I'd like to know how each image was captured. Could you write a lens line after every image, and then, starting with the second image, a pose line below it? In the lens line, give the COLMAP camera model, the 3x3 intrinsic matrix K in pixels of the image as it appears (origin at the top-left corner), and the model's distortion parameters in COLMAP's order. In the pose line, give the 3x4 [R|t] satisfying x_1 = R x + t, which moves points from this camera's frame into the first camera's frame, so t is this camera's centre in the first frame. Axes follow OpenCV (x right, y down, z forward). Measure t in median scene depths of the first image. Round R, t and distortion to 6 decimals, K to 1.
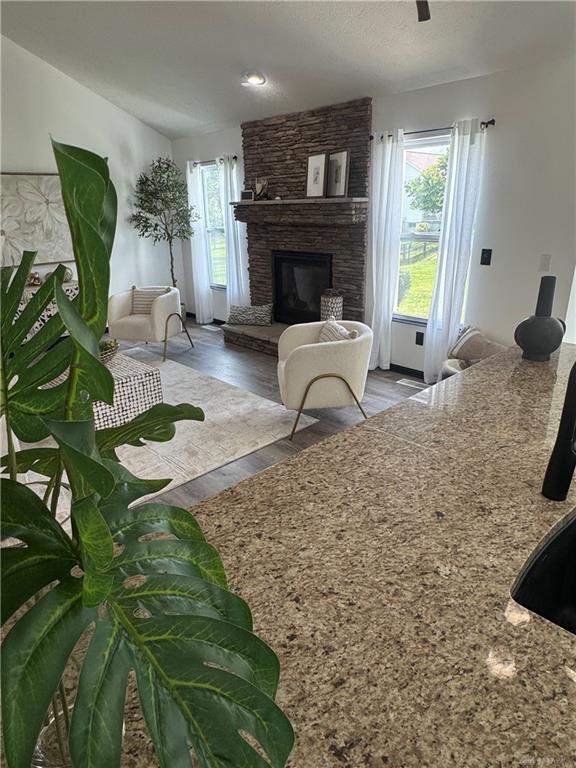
lens RADIAL K [[470.1, 0, 288.0], [0, 470.1, 384.0], [0, 0, 1]] dist [-0.004863, -0.001218]
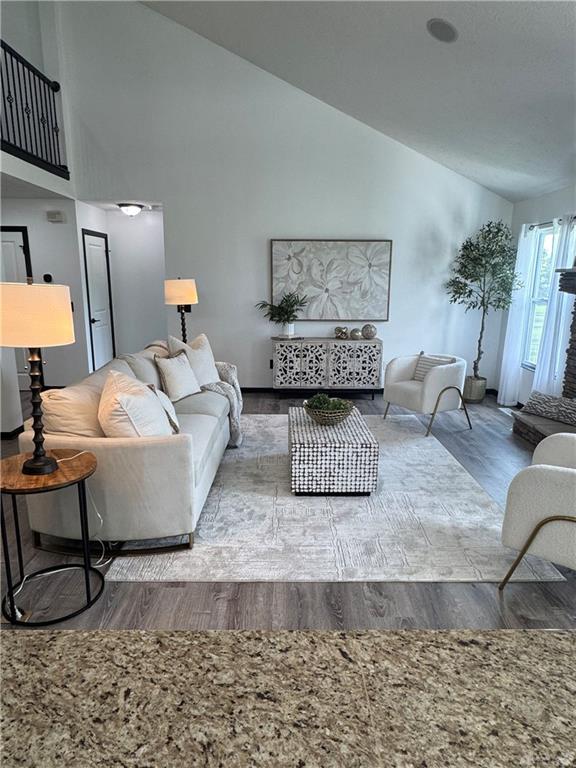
lens RADIAL K [[470.1, 0, 288.0], [0, 470.1, 384.0], [0, 0, 1]] dist [-0.004863, -0.001218]
pose [[0.731693, 0.179653, -0.657533, 0.116362], [-0.265511, 0.963570, -0.032188, -0.045507], [0.627797, 0.198134, 0.752738, 0.137016]]
